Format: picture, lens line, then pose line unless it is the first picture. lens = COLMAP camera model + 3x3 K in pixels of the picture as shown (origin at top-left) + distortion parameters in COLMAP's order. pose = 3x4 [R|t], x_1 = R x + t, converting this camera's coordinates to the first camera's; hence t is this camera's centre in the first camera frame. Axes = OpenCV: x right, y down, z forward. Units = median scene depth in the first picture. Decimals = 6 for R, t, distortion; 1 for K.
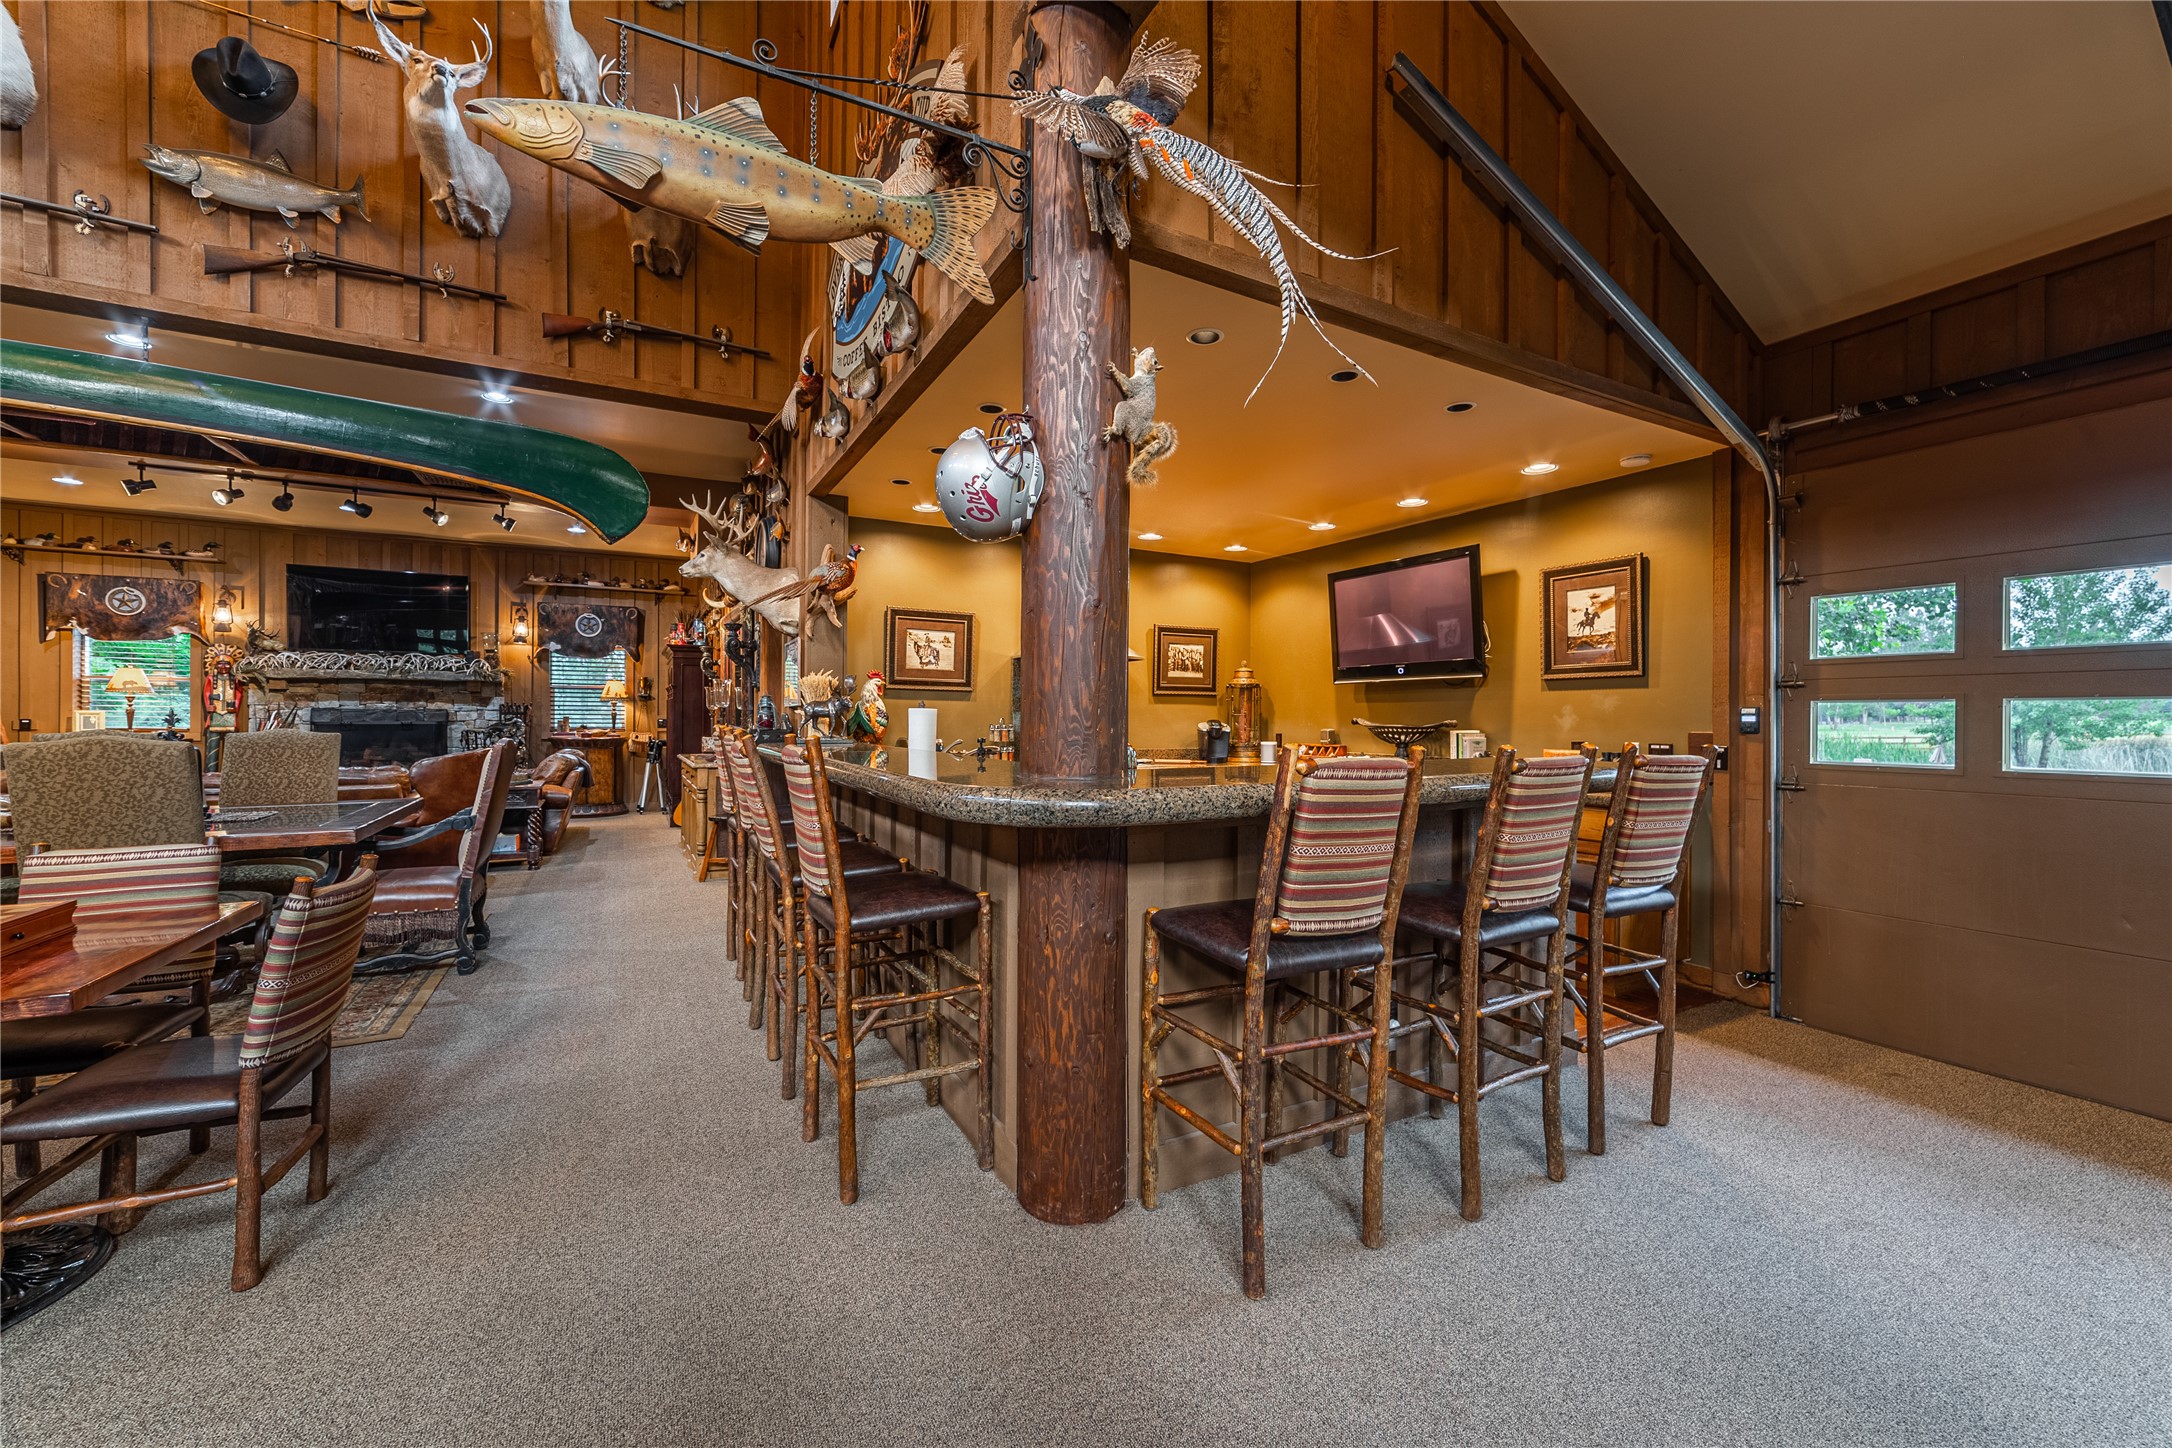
lens RADIAL K [[839.3, 0, 1089.4], [0, 839.3, 716.8], [0, 0, 1]] dist [-0.019588, 0.007931]
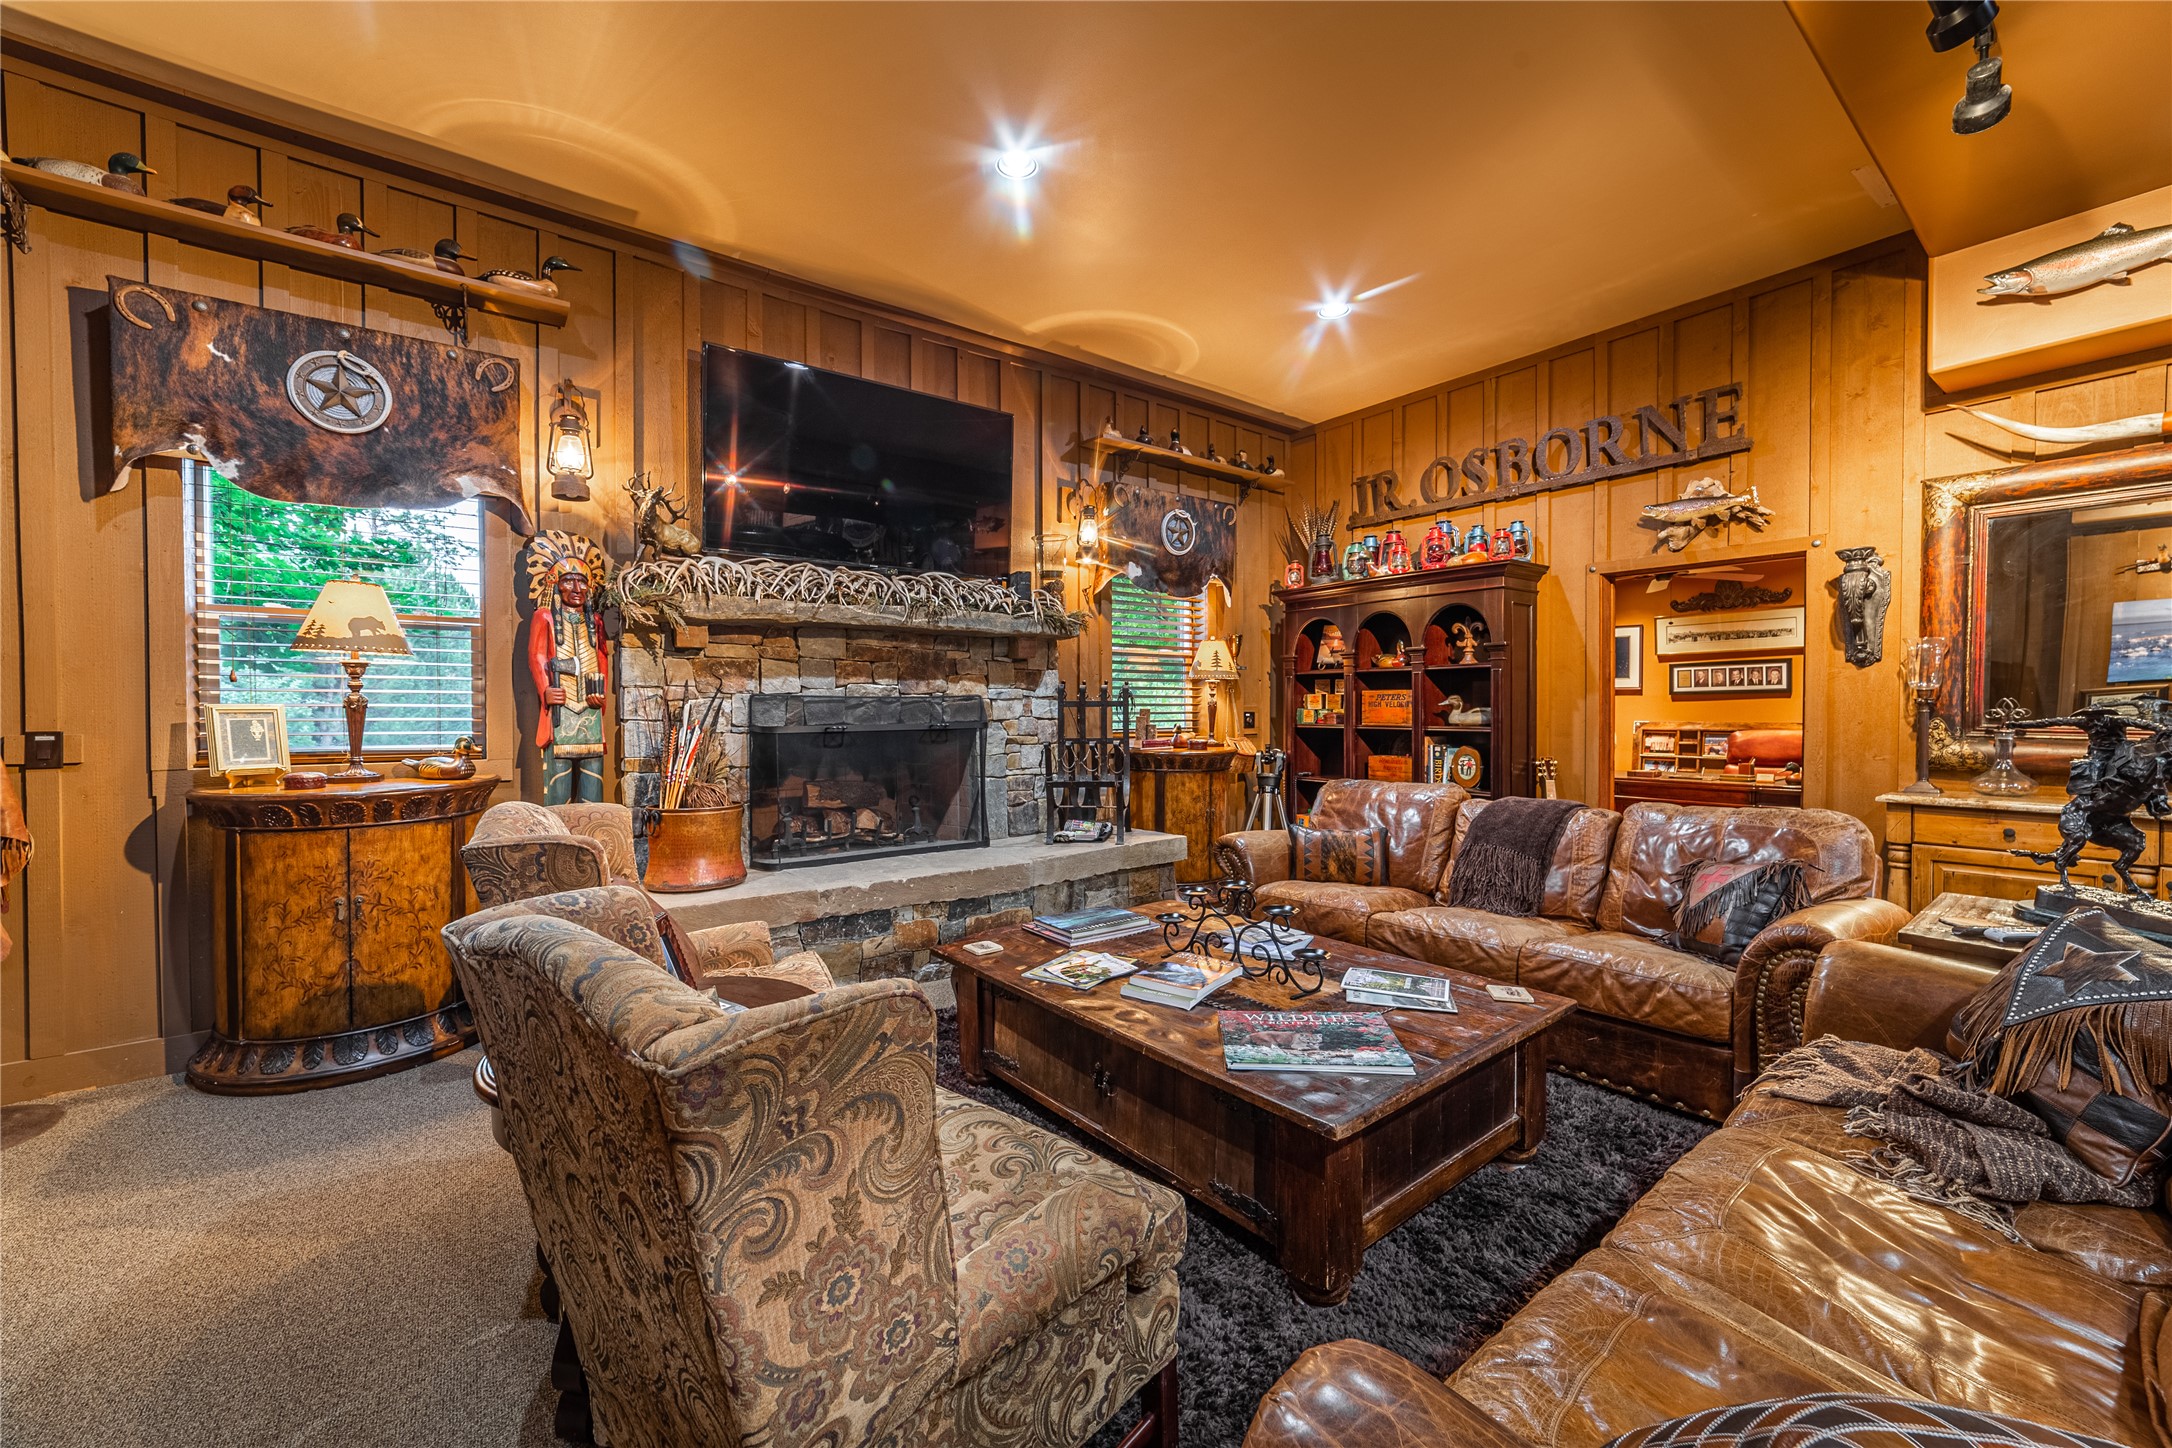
lens RADIAL K [[839.3, 0, 1089.4], [0, 839.3, 716.8], [0, 0, 1]] dist [-0.019588, 0.007931]
pose [[0.989695, -0.009000, 0.142907, -0.895952], [0.006892, 0.999860, 0.015242, -0.004578], [-0.143024, -0.014100, 0.989619, 0.601118]]
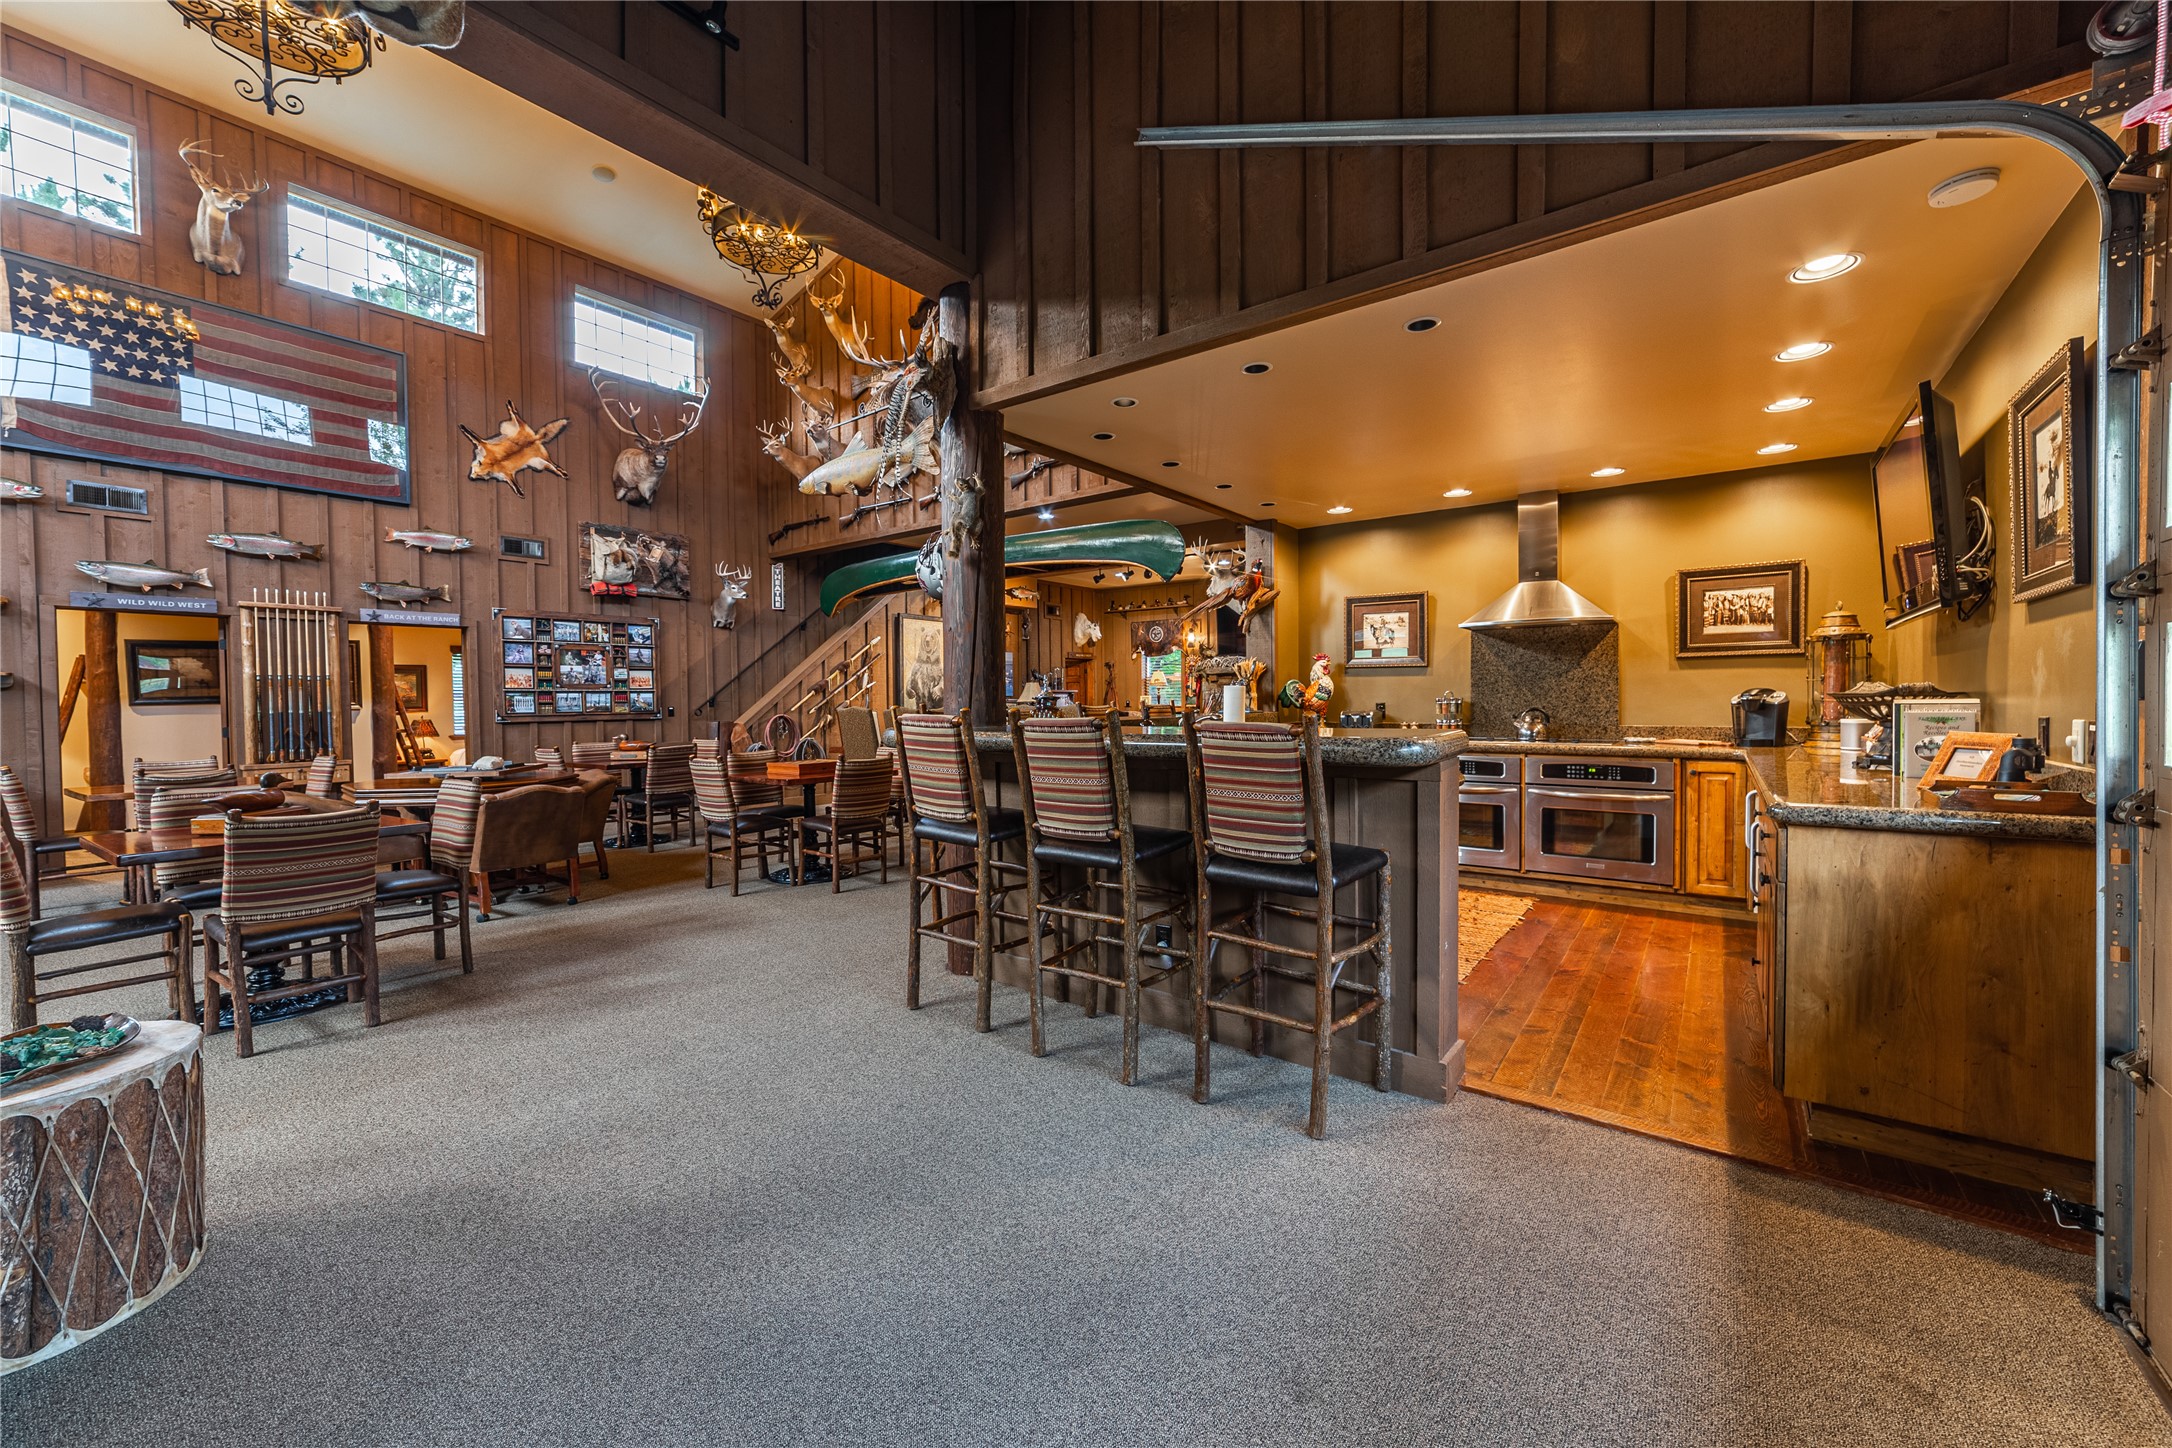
lens RADIAL K [[839.3, 0, 1089.4], [0, 839.3, 716.8], [0, 0, 1]] dist [-0.019588, 0.007931]
pose [[0.413442, 0.009706, -0.910479, 0.422188], [0.011807, 0.999802, 0.016020, 0.007598], [0.910454, -0.017373, 0.413246, 0.118999]]
